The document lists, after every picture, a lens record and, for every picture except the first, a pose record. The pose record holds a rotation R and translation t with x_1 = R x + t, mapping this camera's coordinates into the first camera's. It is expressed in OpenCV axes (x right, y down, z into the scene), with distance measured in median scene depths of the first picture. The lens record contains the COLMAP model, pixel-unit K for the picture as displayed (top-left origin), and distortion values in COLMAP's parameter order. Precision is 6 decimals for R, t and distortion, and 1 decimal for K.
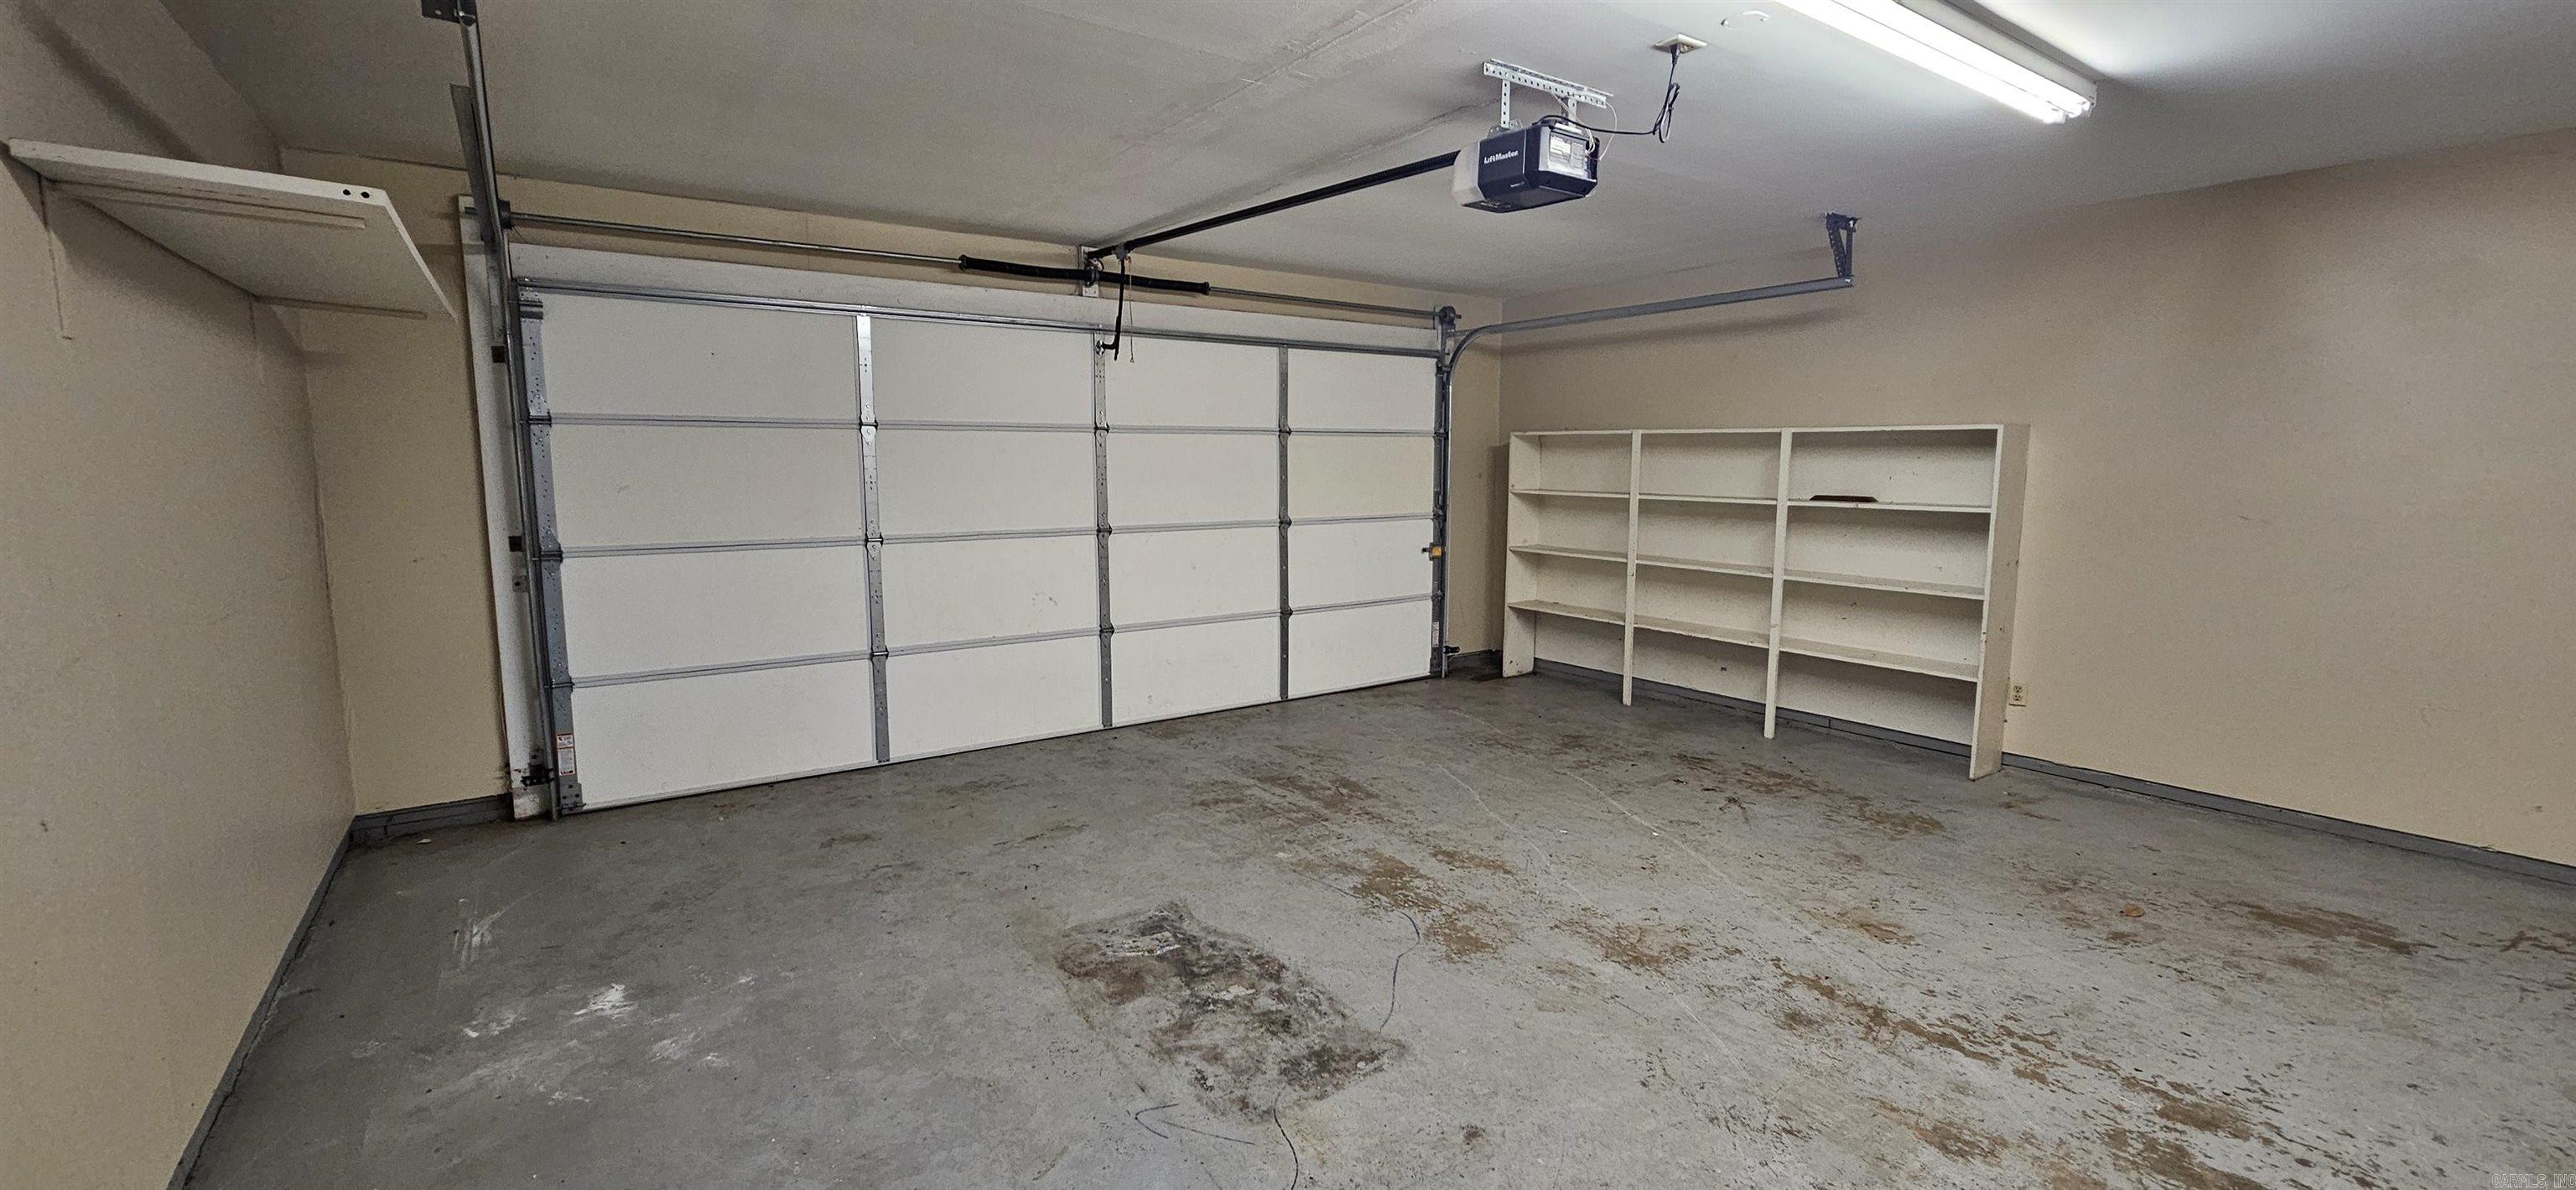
lens RADIAL K [[1053.9, 0, 1281.0], [0, 1053.9, 592.3], [0, 0, 1]] dist [-0.000328, 0.000592]
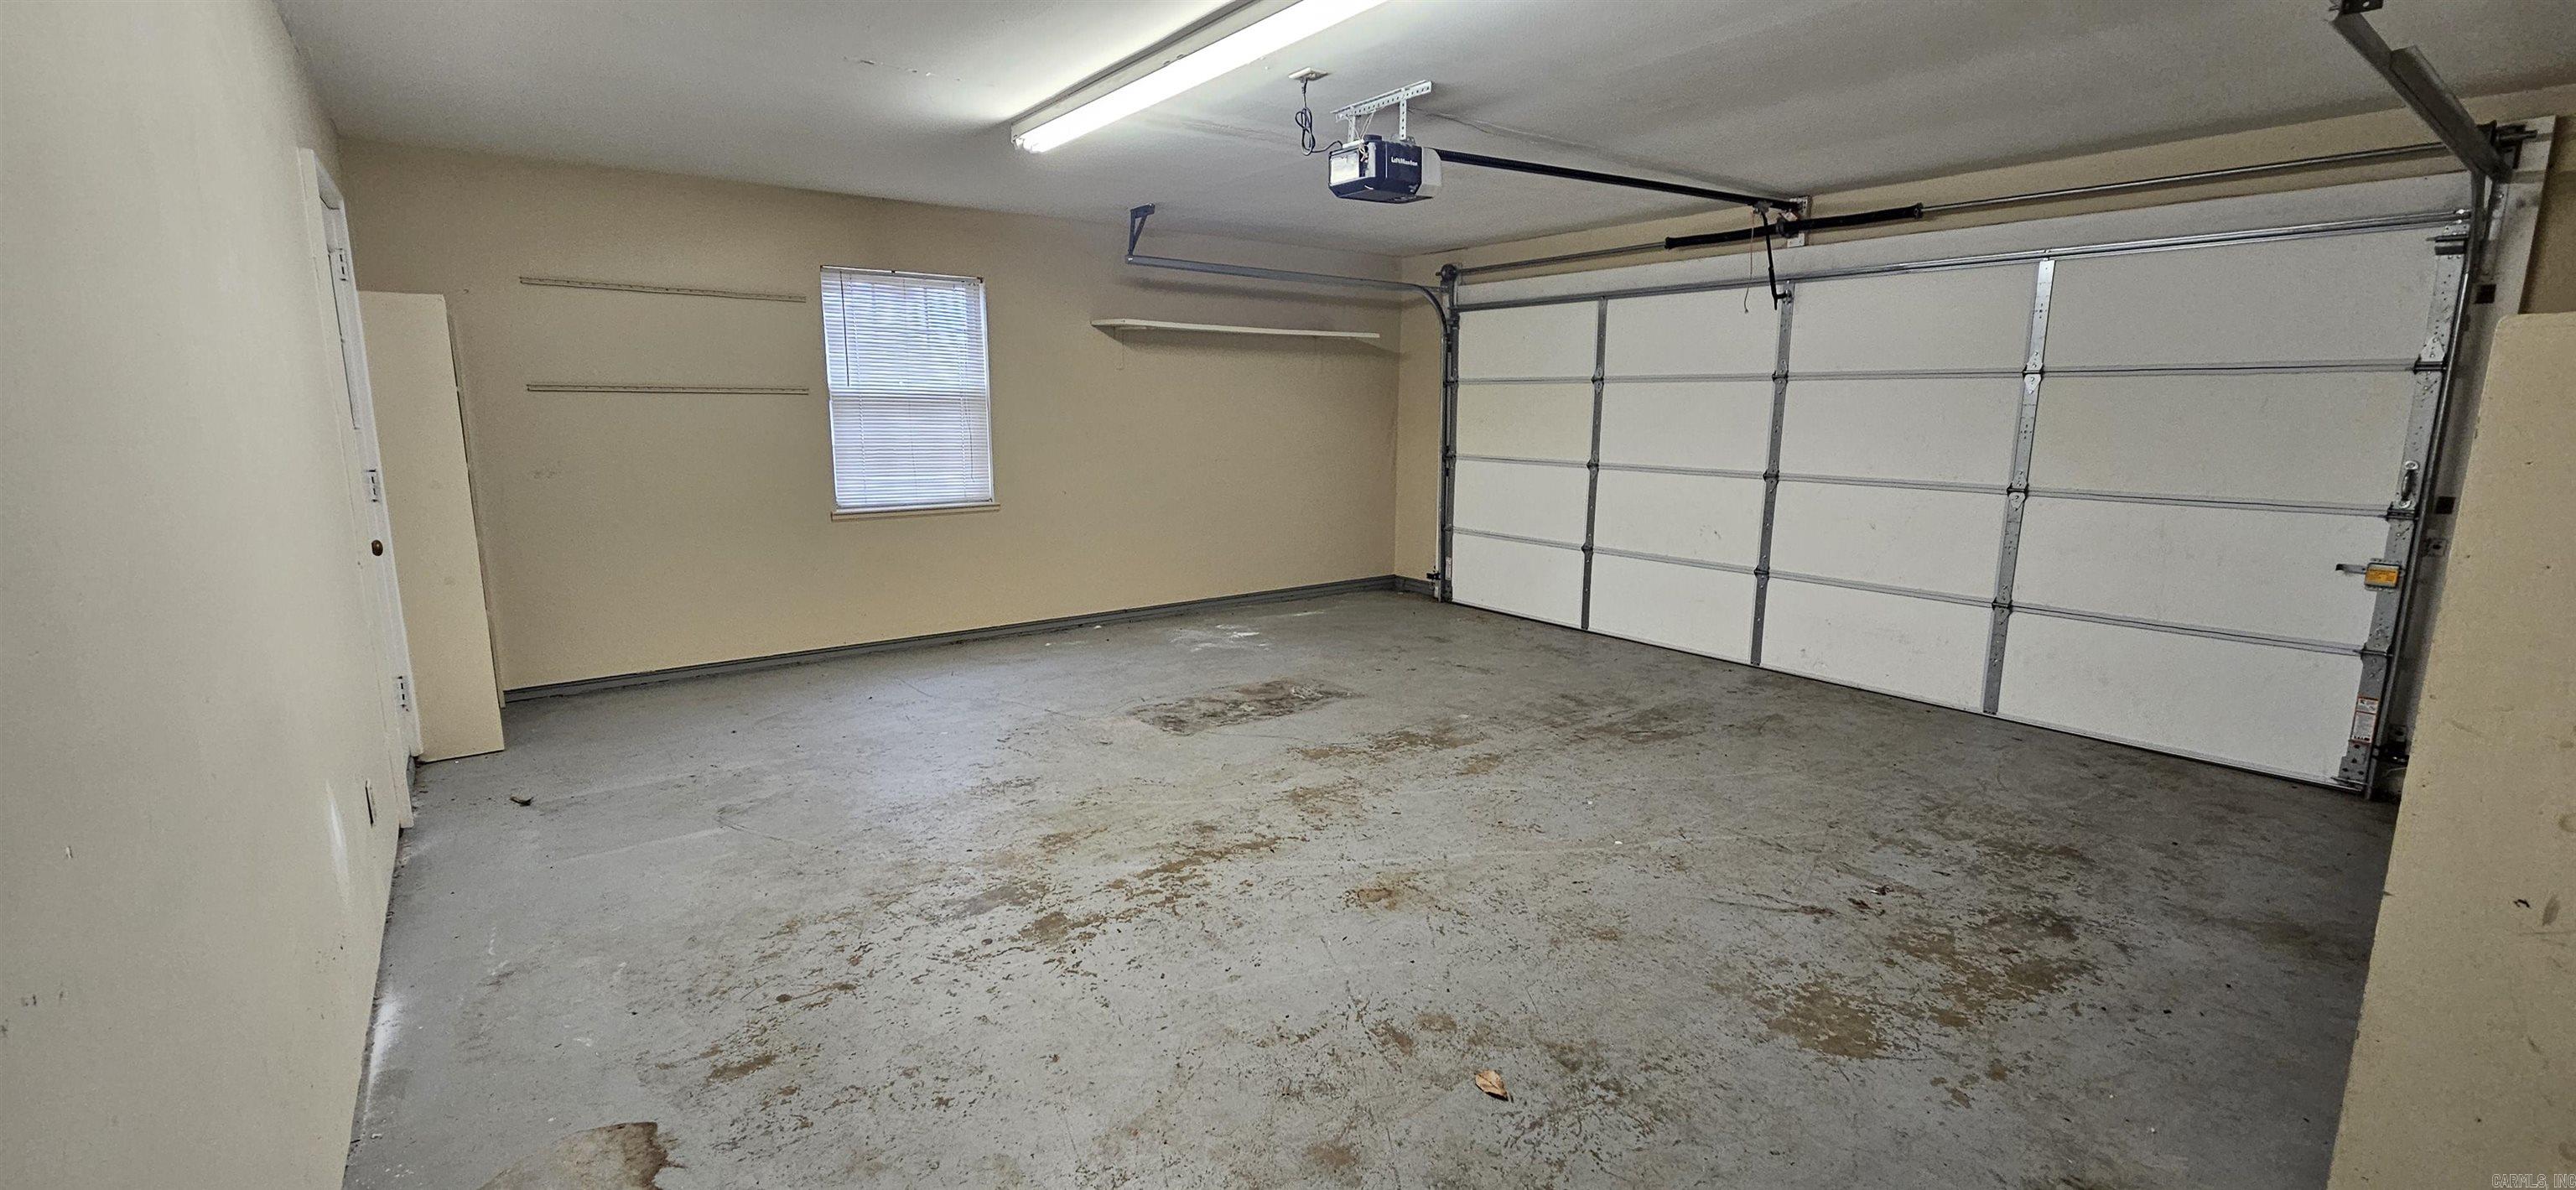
lens RADIAL K [[1053.9, 0, 1281.5], [0, 1053.9, 591.6], [0, 0, 1]] dist [-0.000328, 0.000592]
pose [[0.034331, 0.176481, -0.983705, 1.264013], [-0.131908, 0.976475, 0.170580, -0.090448], [0.990667, 0.123902, 0.056803, 0.709908]]
